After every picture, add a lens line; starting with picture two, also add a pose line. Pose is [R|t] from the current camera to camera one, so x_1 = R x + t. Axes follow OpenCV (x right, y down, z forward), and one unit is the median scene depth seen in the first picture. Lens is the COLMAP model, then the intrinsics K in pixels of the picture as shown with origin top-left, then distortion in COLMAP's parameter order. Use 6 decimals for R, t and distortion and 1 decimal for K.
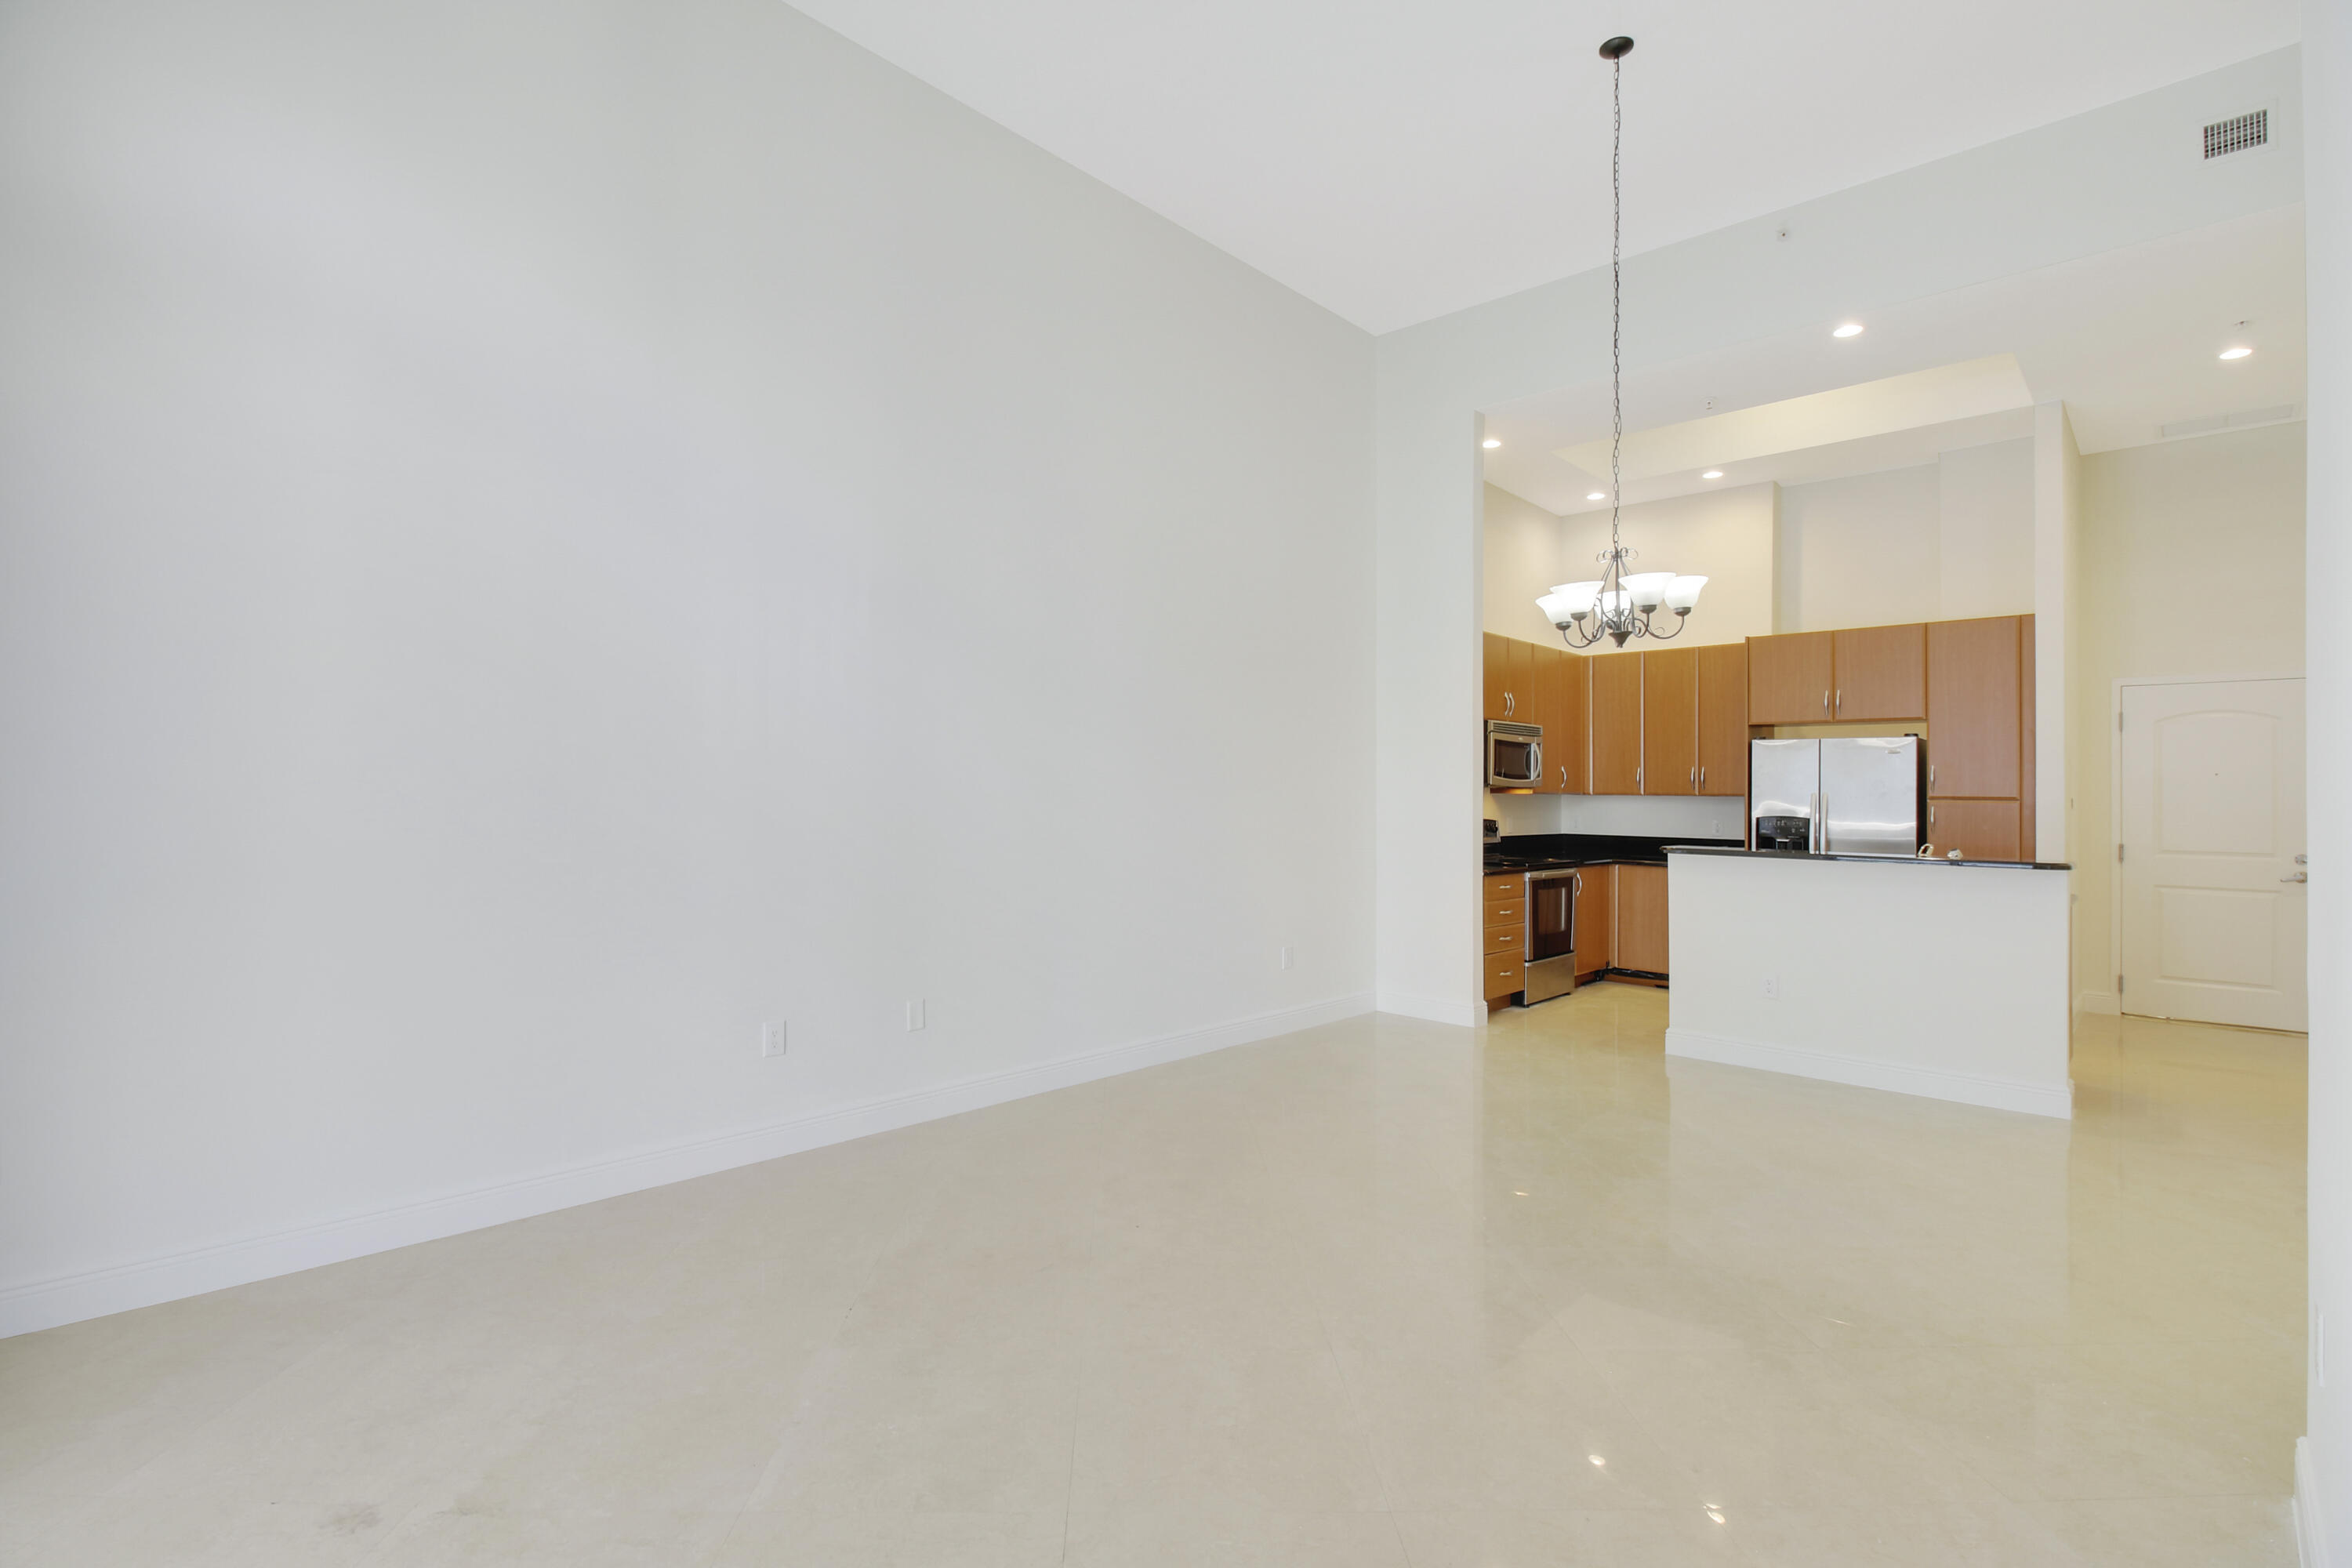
lens RADIAL K [[1107.2, 0, 1147.8], [0, 1107.2, 773.1], [0, 0, 1]] dist [-0.000922, -0.016587]
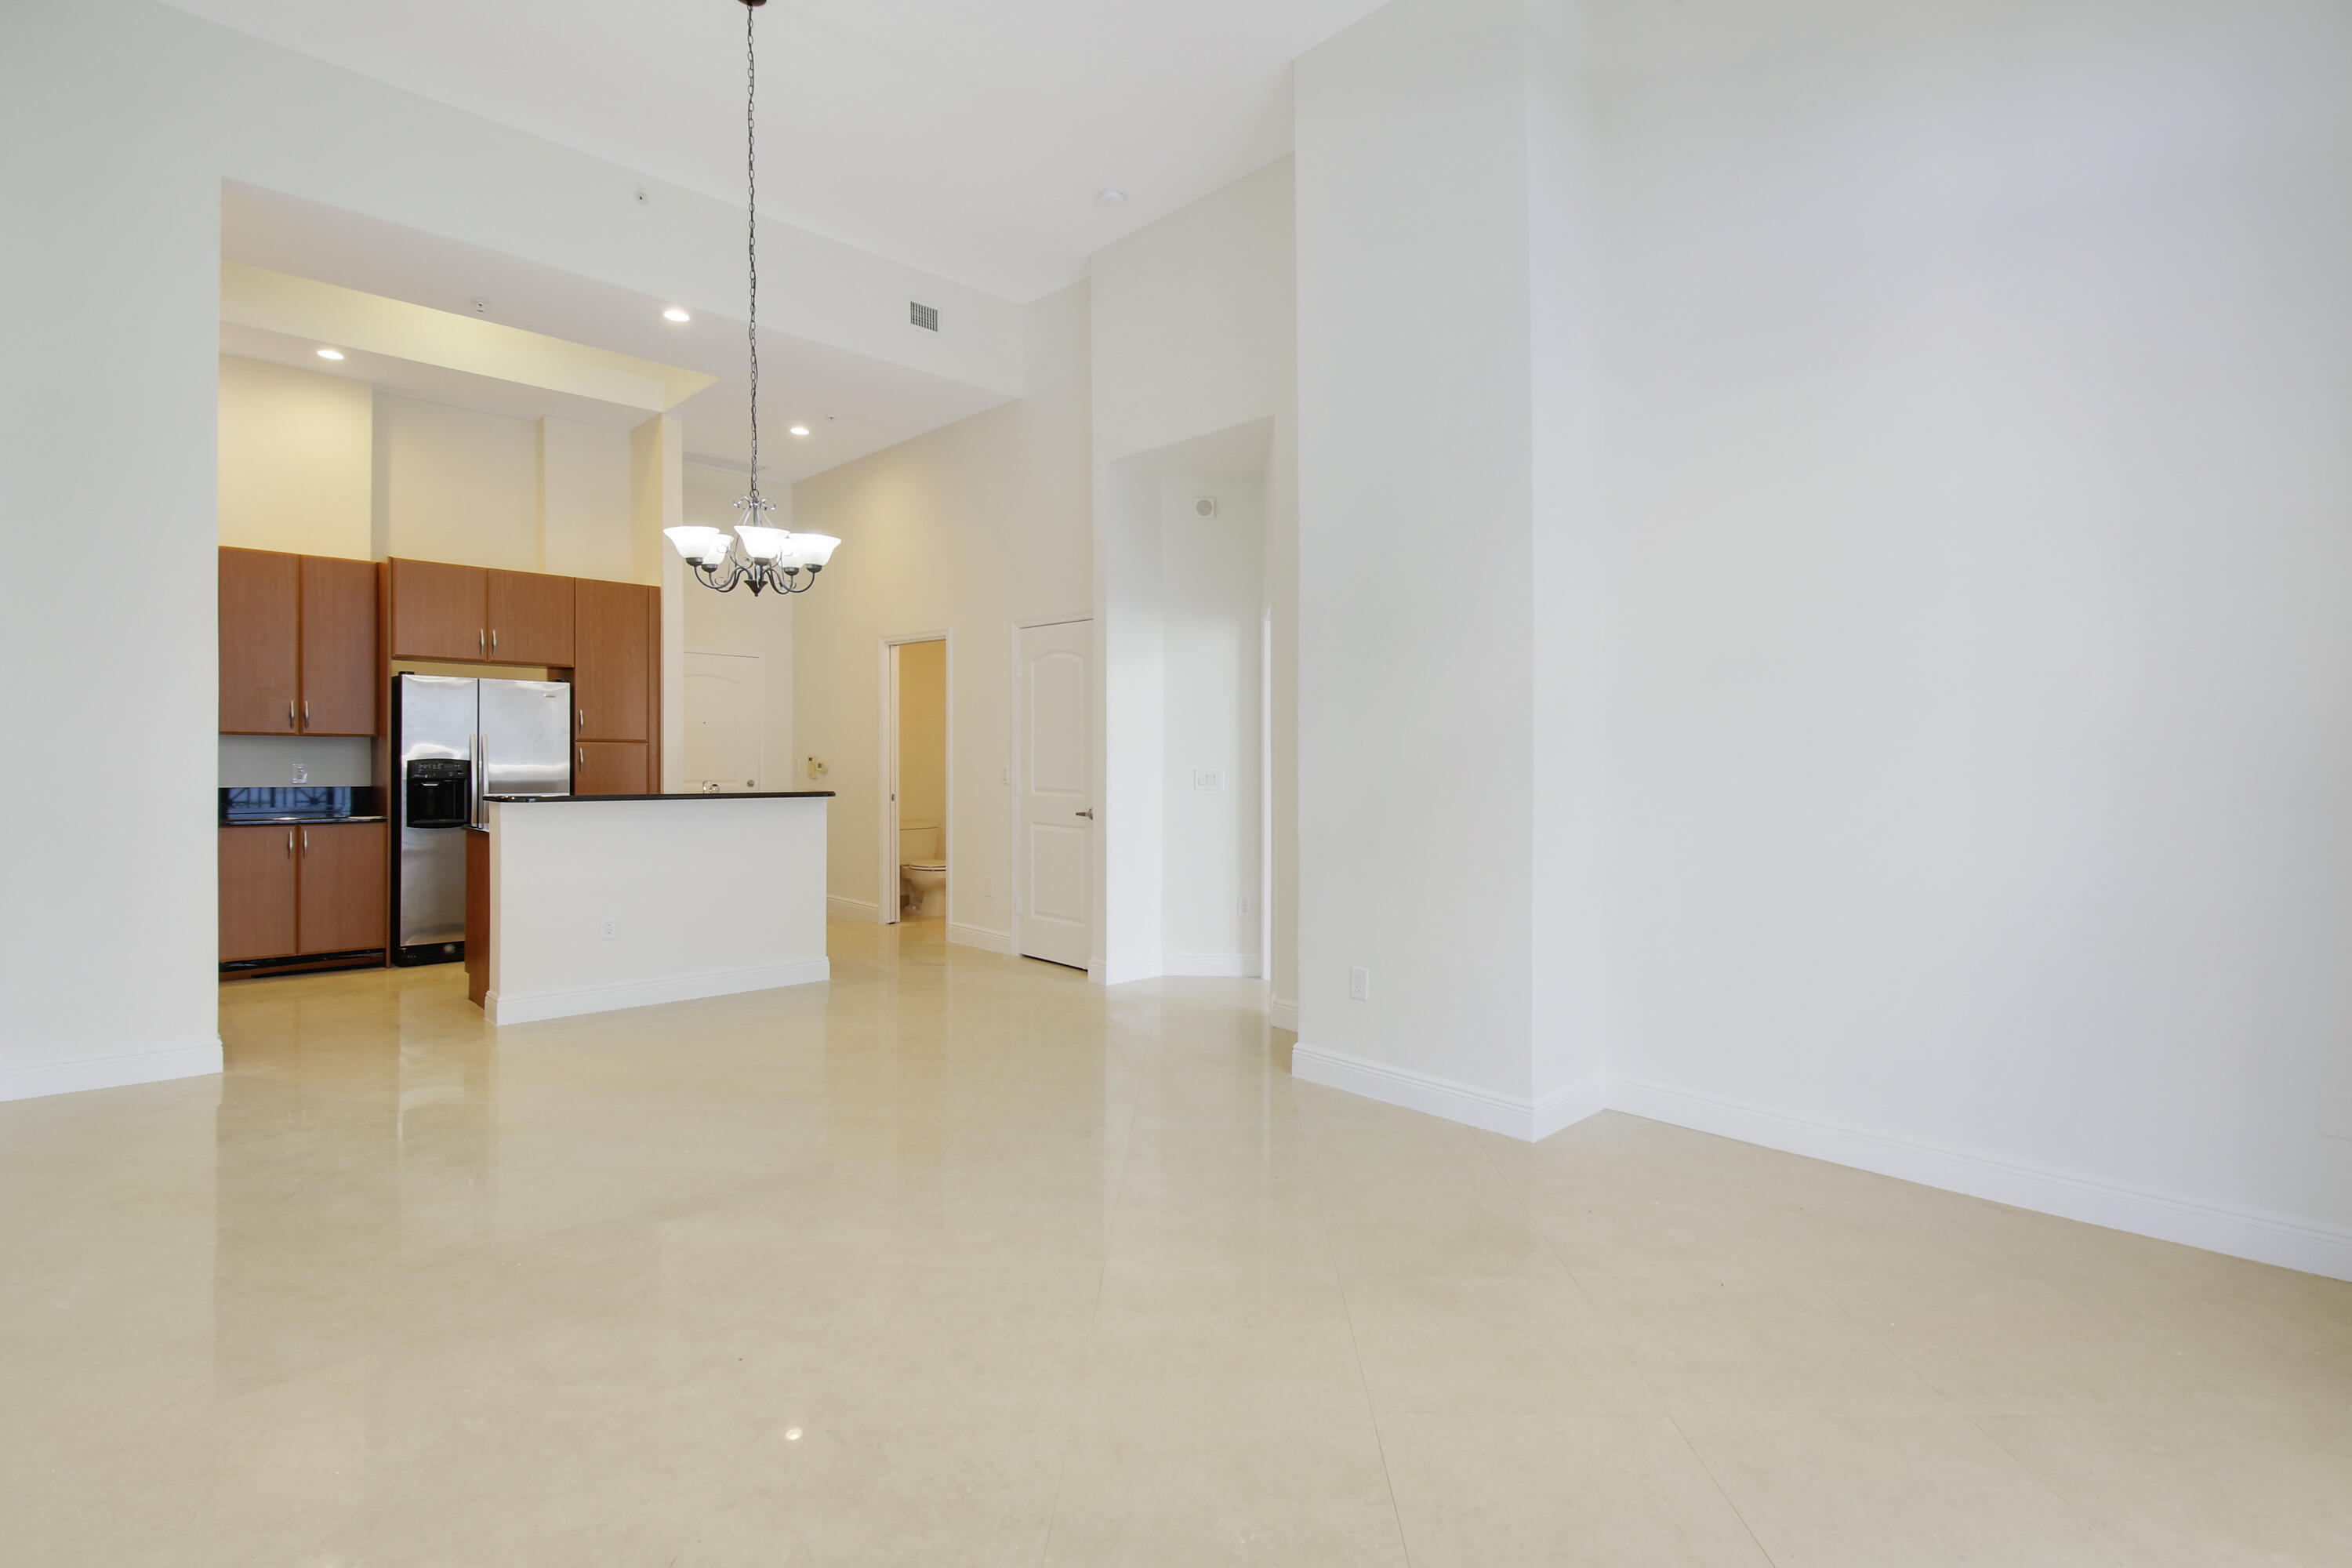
lens RADIAL K [[1121.8, 0, 1183.0], [0, 1121.8, 758.0], [0, 0, 1]] dist [0.000151, -0.010823]
pose [[0.047069, -0.019082, 0.998709, -0.348858], [-0.031355, 0.999297, 0.020571, -0.001204], [-0.998399, -0.032283, 0.046438, 0.343371]]
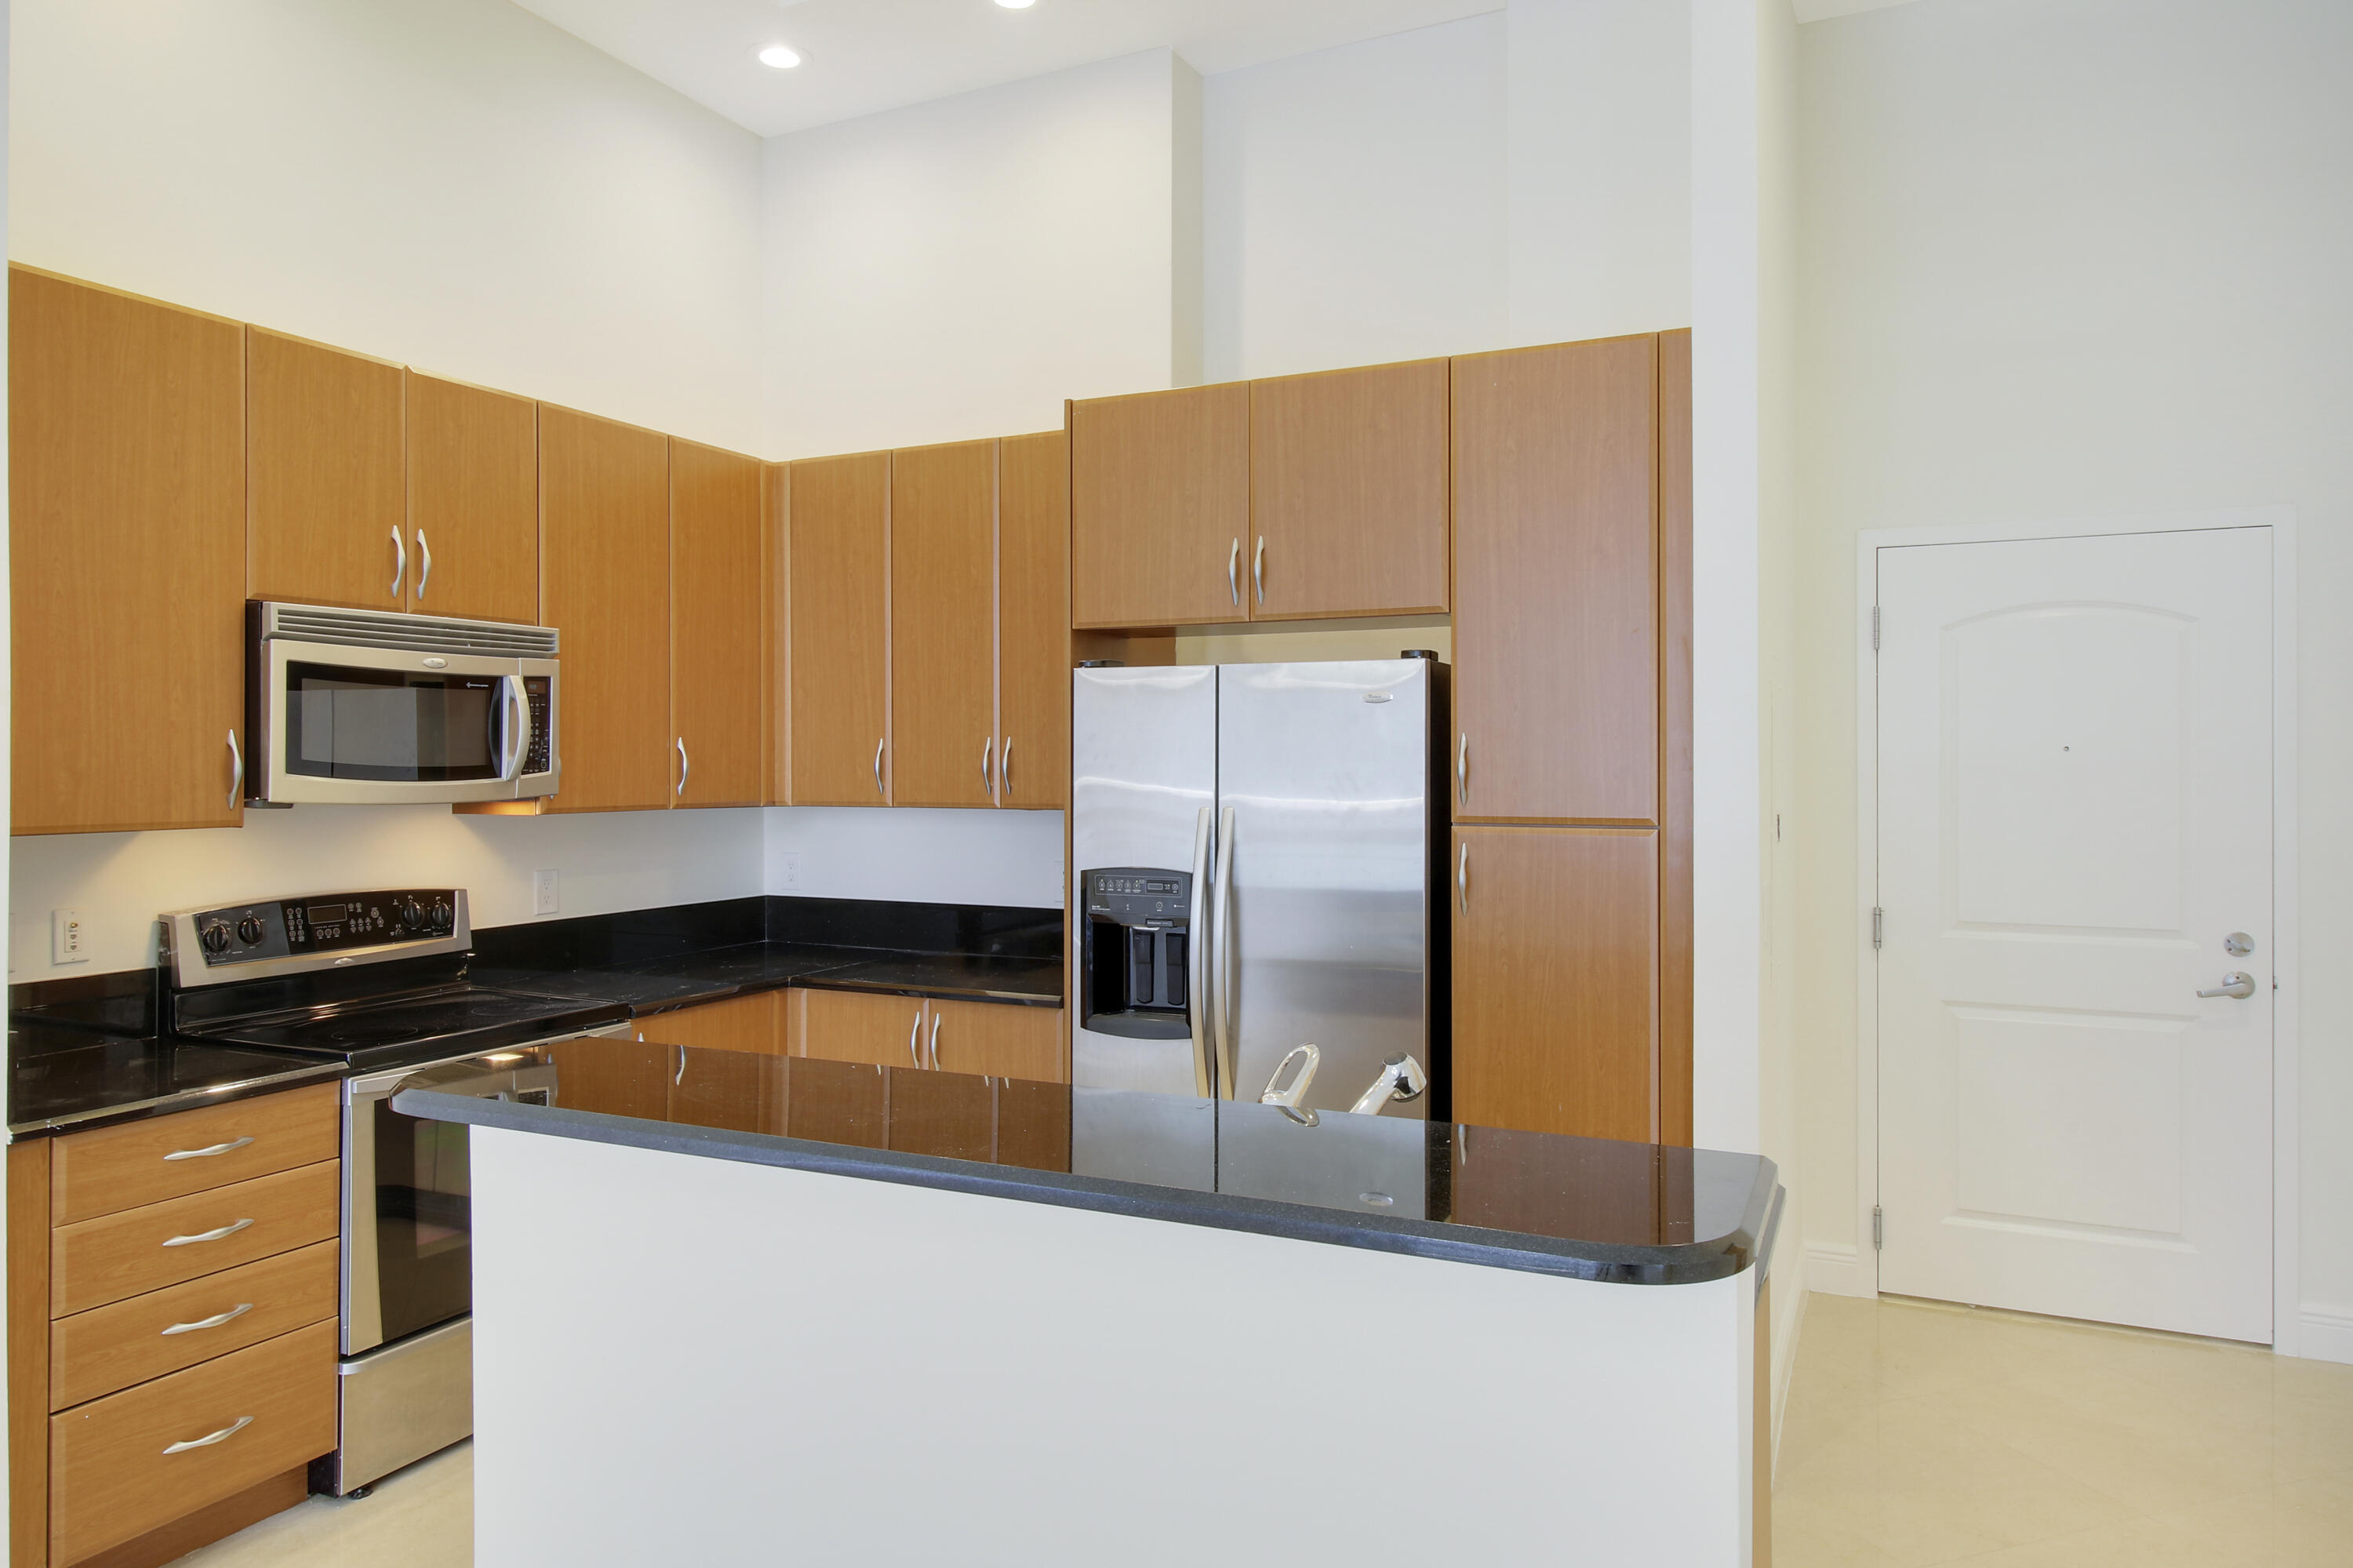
lens RADIAL K [[1522.4, 0, 1175.4], [0, 1522.4, 748.5], [0, 0, 1]] dist [-0.001074, -0.003059]
pose [[0.950615, -0.012092, 0.310136, 0.440468], [0.007890, 0.999859, 0.014799, -0.010330], [-0.310272, -0.011621, 0.950577, 0.516031]]
